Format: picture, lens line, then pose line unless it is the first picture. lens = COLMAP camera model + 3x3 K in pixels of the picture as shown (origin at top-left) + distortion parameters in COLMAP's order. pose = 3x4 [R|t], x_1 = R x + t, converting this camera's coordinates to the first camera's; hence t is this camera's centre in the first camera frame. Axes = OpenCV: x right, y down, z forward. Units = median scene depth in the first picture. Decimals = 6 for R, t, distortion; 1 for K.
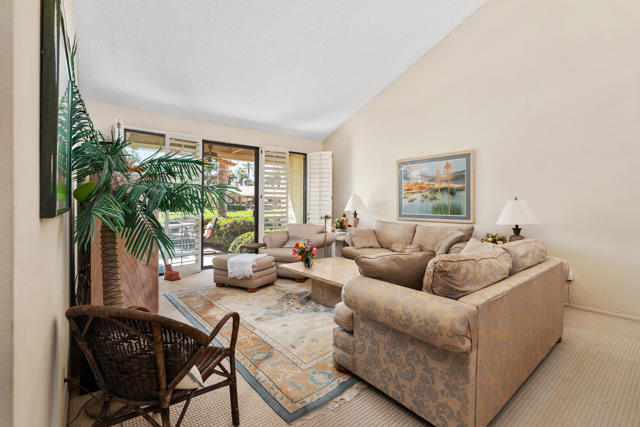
lens RADIAL K [[287.2, 0, 325.1], [0, 287.2, 202.7], [0, 0, 1]] dist [0.000048, 0.000348]
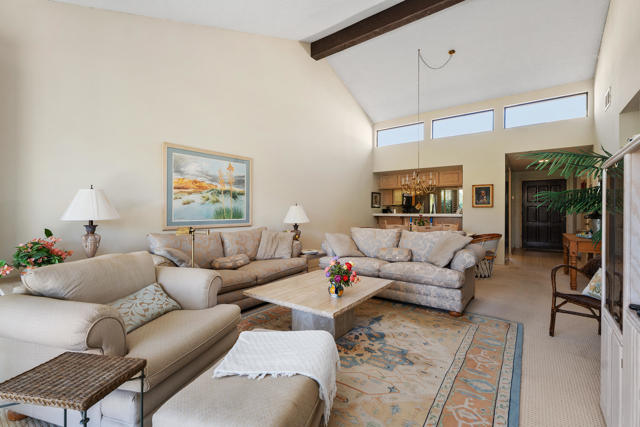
lens RADIAL K [[287.2, 0, 314.4], [0, 287.2, 211.8], [0, 0, 1]] dist [0.000048, 0.000348]
pose [[-0.232667, -0.002912, 0.972552, -0.699158], [-0.005578, 0.999983, 0.001660, 0.018447], [-0.972541, -0.005039, -0.232679, 1.175191]]
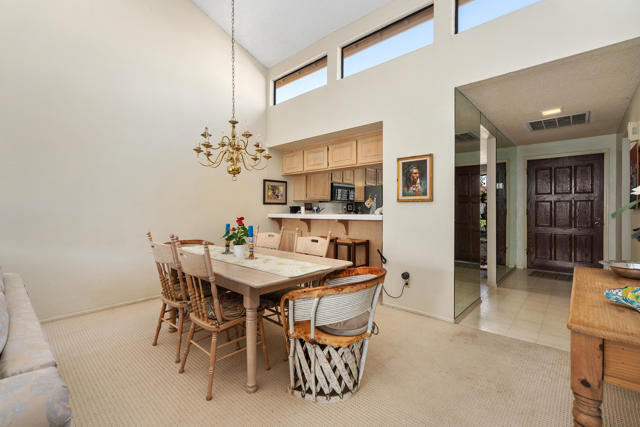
lens RADIAL K [[287.2, 0, 318.8], [0, 287.2, 208.4], [0, 0, 1]] dist [0.000048, 0.000348]
pose [[-0.150760, 0.003925, 0.988563, -0.062809], [-0.002707, 0.999987, -0.004383, 0.013046], [-0.988567, -0.003337, -0.150747, 0.205183]]
